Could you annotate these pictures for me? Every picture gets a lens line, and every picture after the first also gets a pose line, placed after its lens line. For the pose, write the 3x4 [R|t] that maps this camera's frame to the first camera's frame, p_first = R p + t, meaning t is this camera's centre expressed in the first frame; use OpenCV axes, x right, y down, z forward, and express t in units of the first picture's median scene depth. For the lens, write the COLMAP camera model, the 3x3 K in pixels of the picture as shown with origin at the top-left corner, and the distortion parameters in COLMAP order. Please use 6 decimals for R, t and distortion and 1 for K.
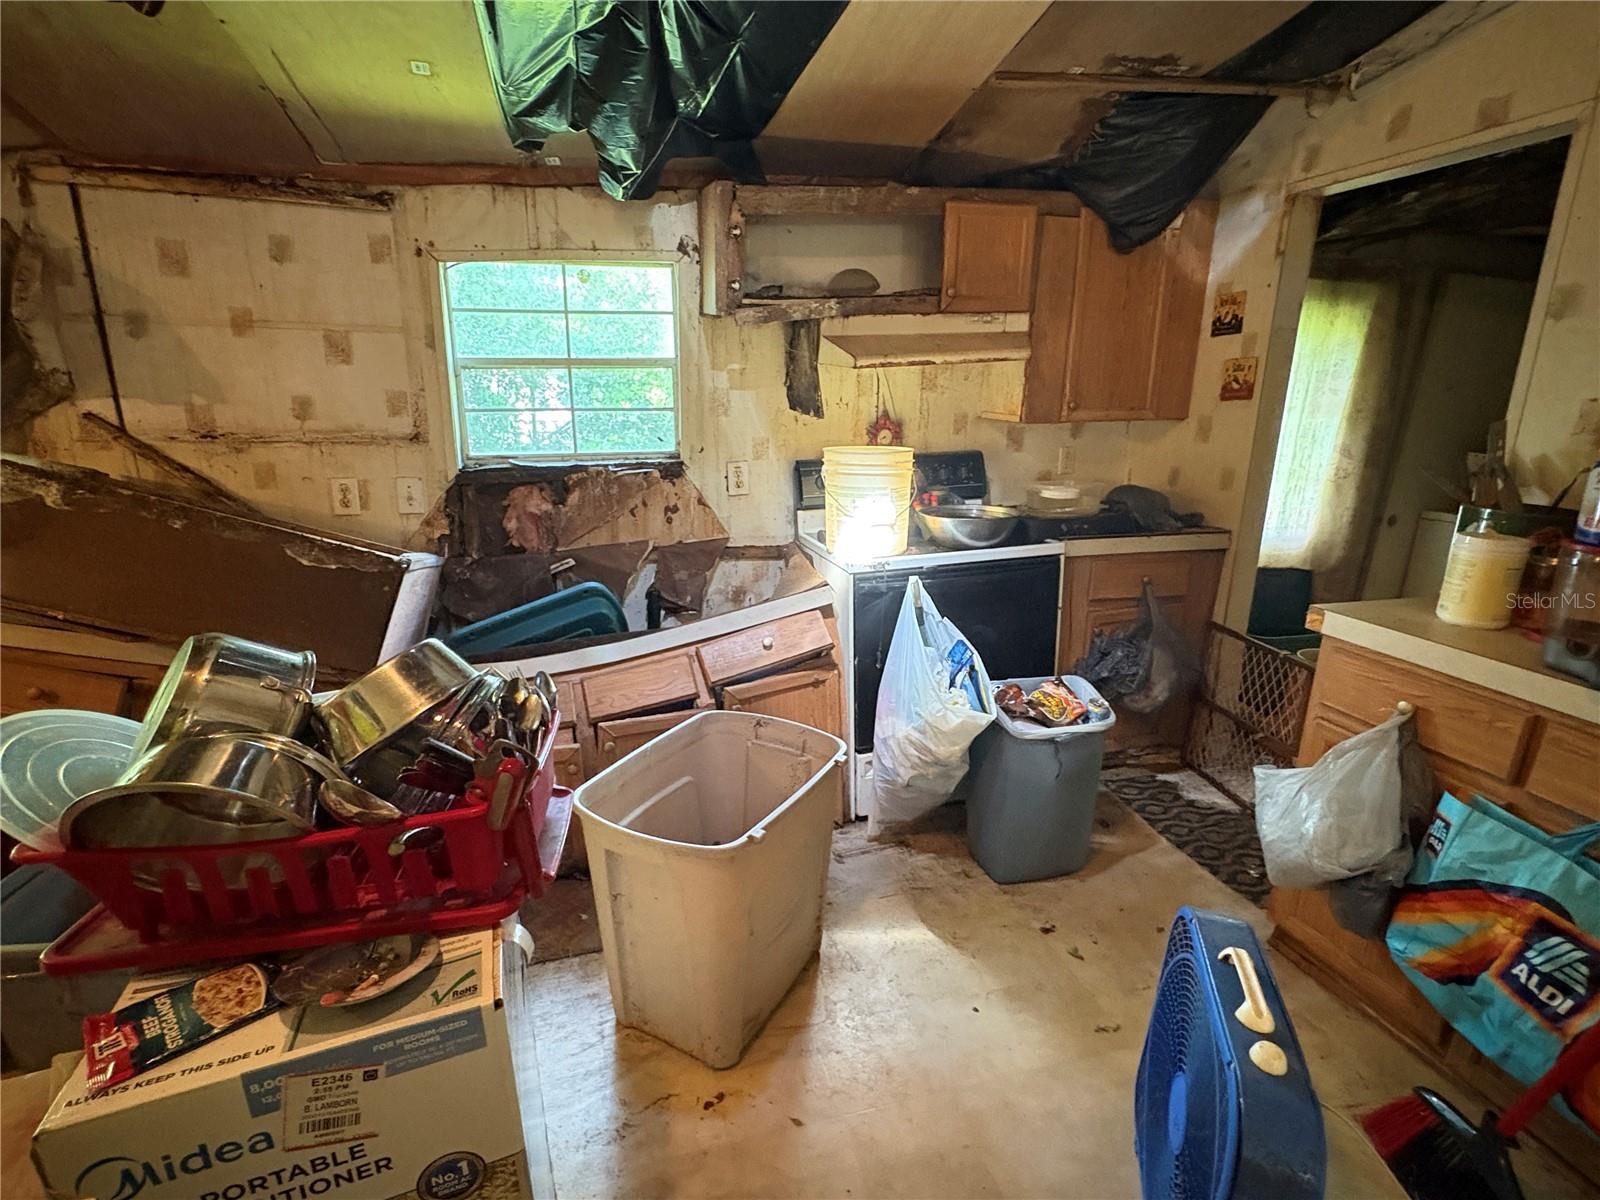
lens RADIAL K [[780.4, 0, 797.8], [0, 780.4, 602.5], [0, 0, 1]] dist [-0.000090, 0.000173]
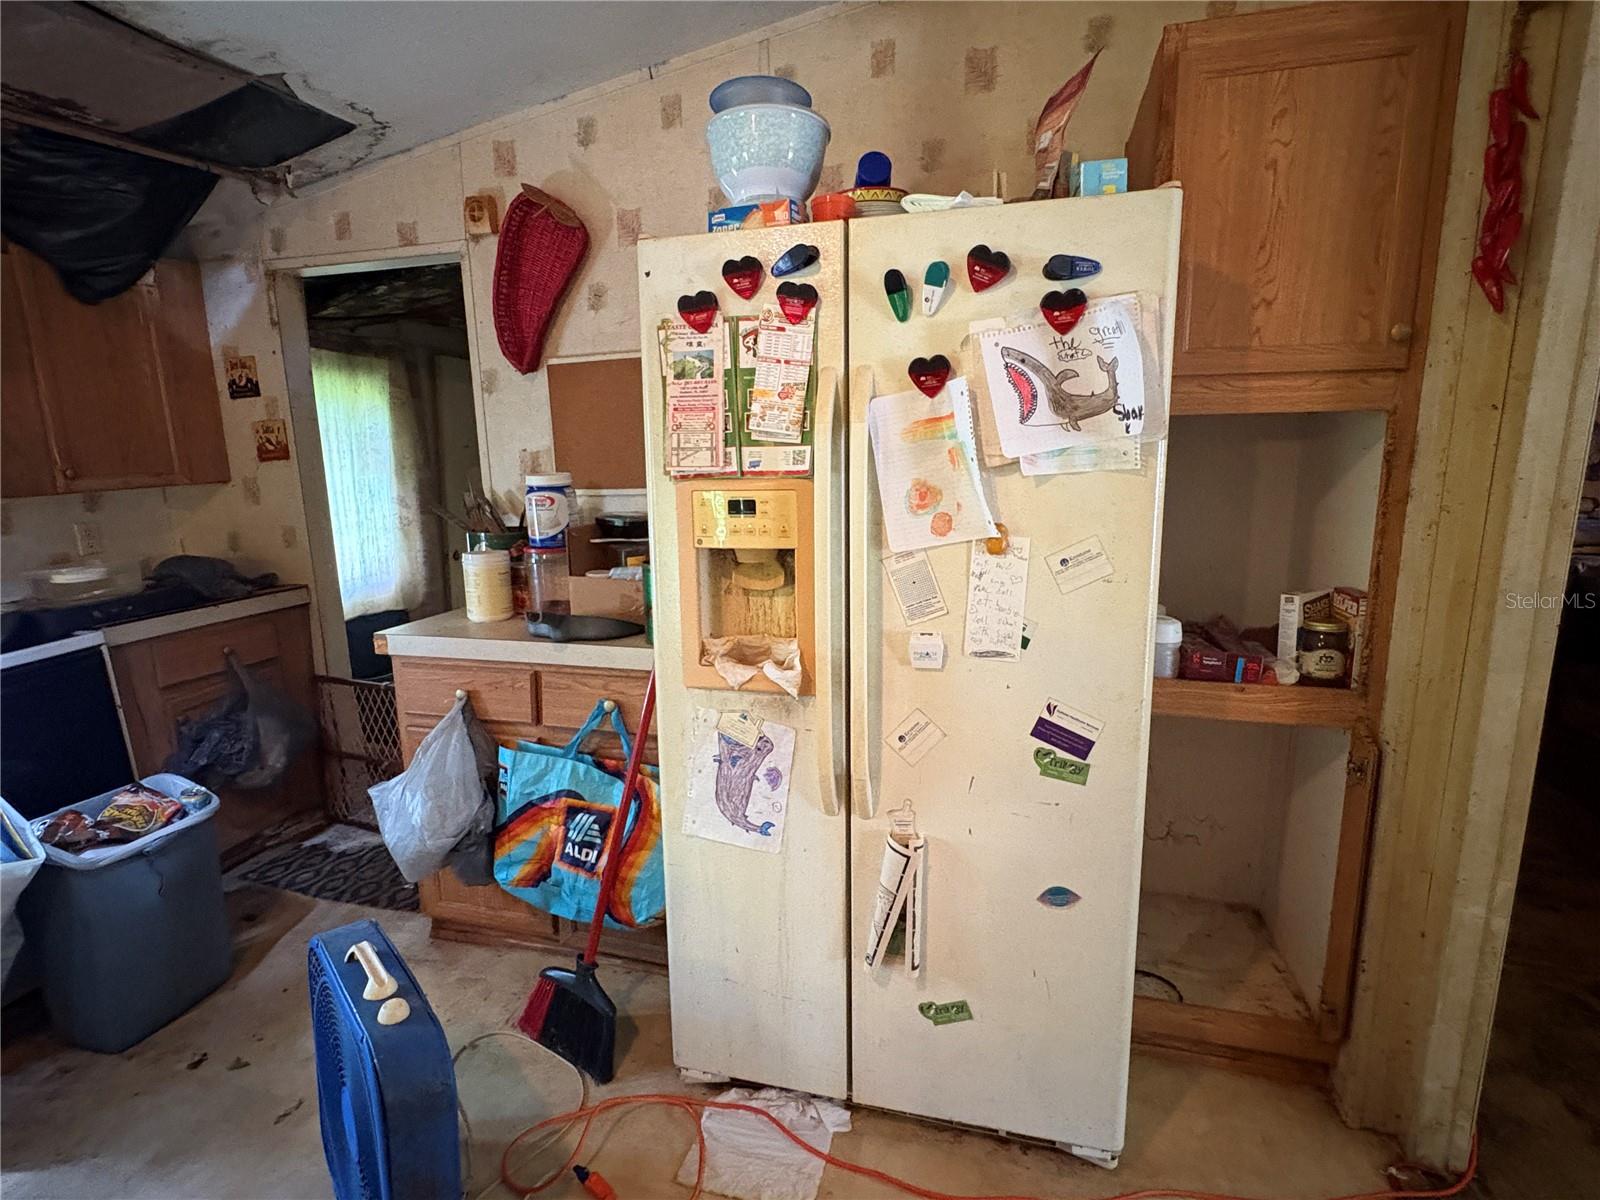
lens RADIAL K [[780.4, 0, 799.9], [0, 780.4, 600.0], [0, 0, 1]] dist [-0.000090, 0.000173]
pose [[0.510909, -0.184104, 0.839689, 0.025707], [0.252025, 0.965954, 0.058443, 0.036954], [-0.821861, 0.181764, 0.539914, -0.101362]]
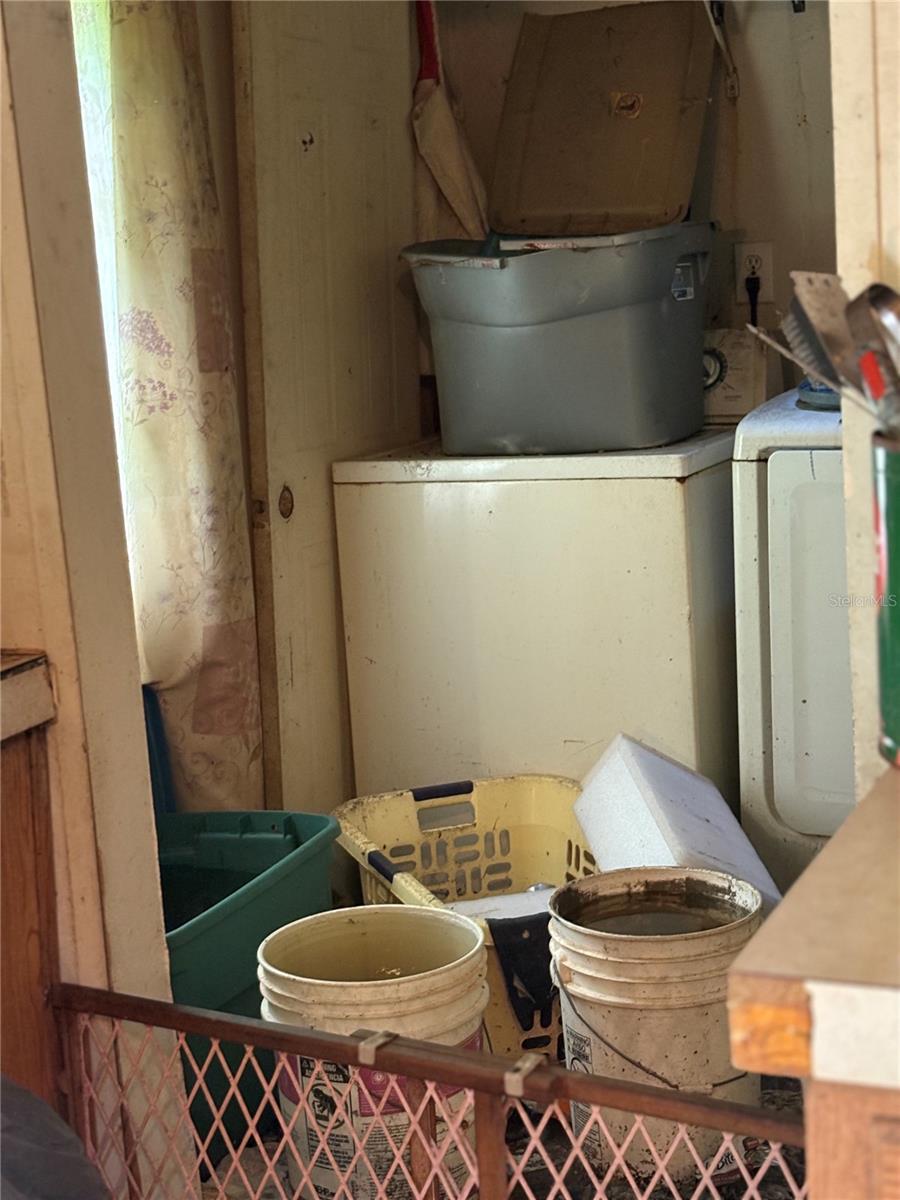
lens RADIAL K [[2001.7, 0, 450.9], [0, 2001.7, 599.9], [0, 0, 1]] dist [-0.012219, 0.000000]
pose [[0.628836, -0.206491, 0.749618, 0.156493], [0.274444, 0.960984, 0.034490, -0.116026], [-0.727493, 0.184039, 0.660971, 0.533785]]
